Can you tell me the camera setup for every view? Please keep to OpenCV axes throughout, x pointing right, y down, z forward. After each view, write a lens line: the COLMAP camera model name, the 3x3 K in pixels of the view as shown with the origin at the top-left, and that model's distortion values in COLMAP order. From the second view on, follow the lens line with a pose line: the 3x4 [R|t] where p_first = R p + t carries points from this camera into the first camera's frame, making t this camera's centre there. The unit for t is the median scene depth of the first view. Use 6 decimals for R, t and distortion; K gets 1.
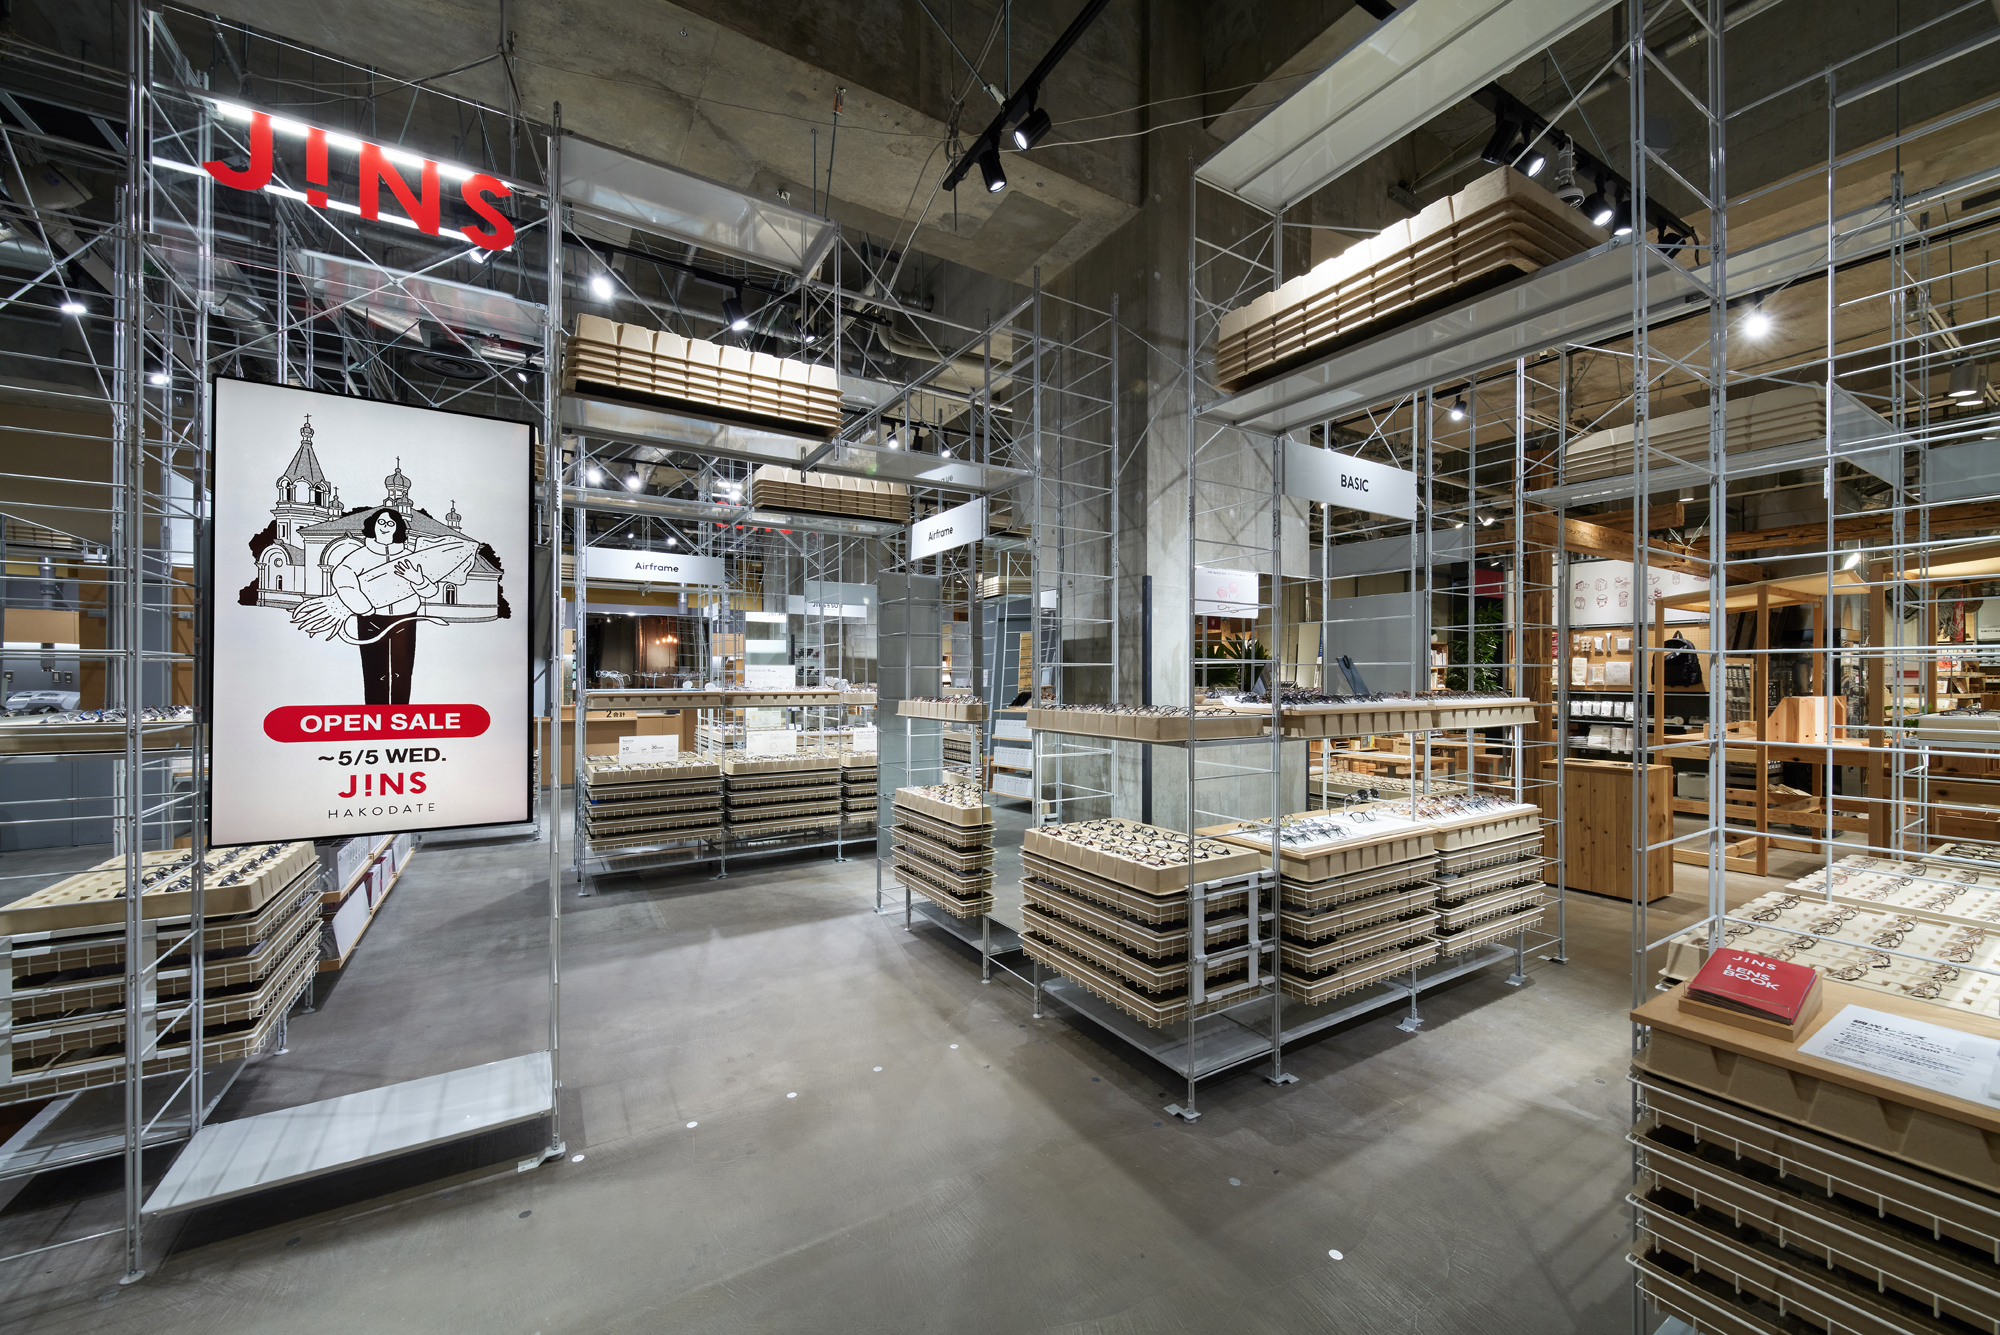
lens RADIAL K [[763.3, 0, 1000.0], [0, 763.3, 667.5], [0, 0, 1]] dist [0.000668, 0.000025]
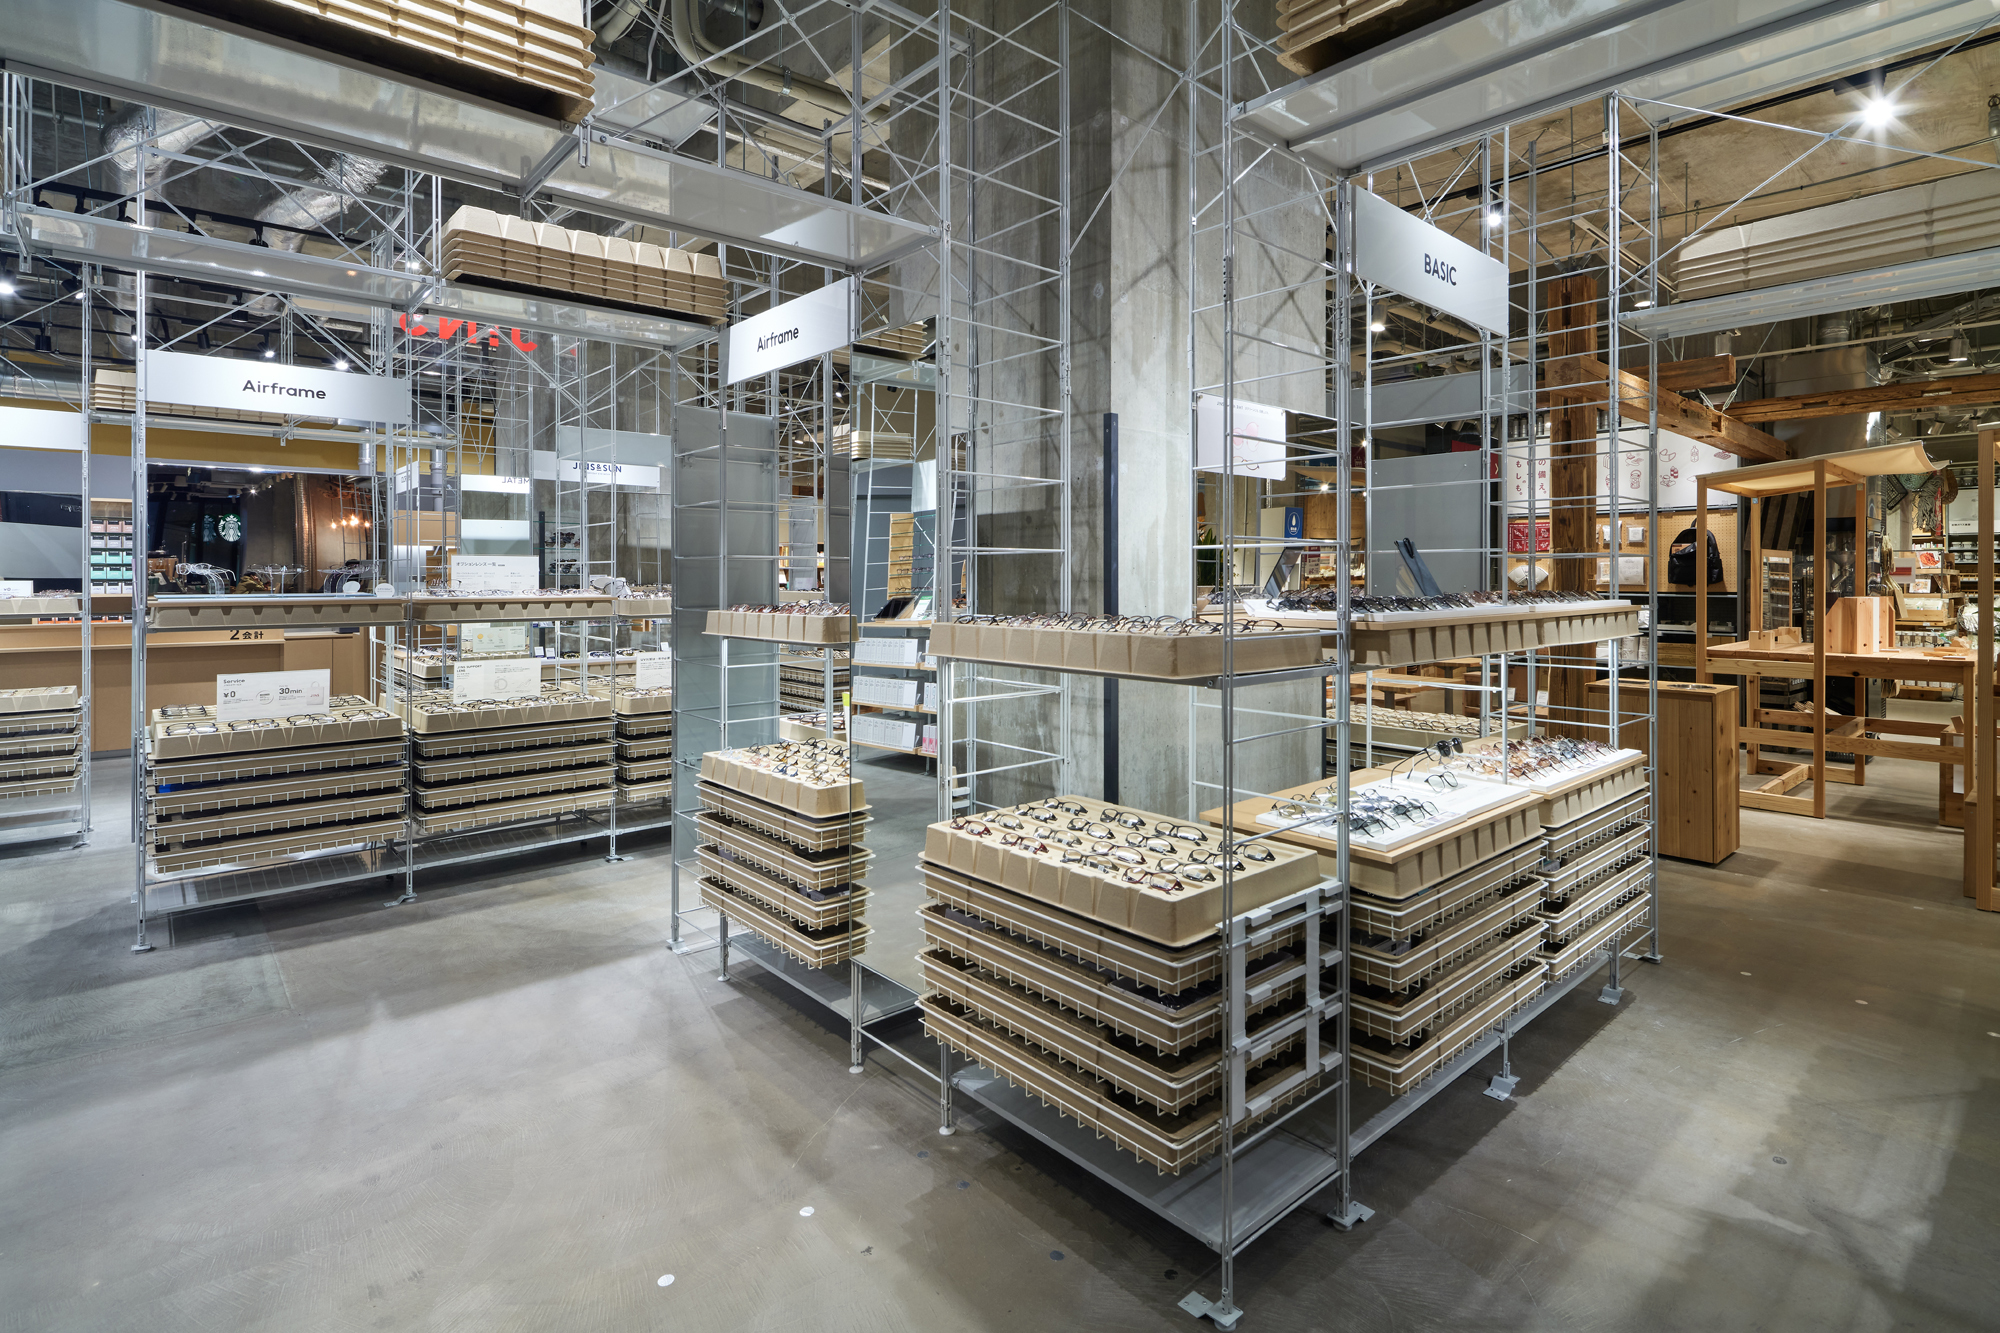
lens RADIAL K [[997.7, 0, 1040.7], [0, 997.7, 571.0], [0, 0, 1]] dist [-0.000142, -0.000563]
pose [[0.982464, -0.000299, 0.186452, -0.021439], [-0.000834, 0.999982, 0.005996, 0.007337], [-0.186450, -0.006046, 0.982446, 0.184683]]
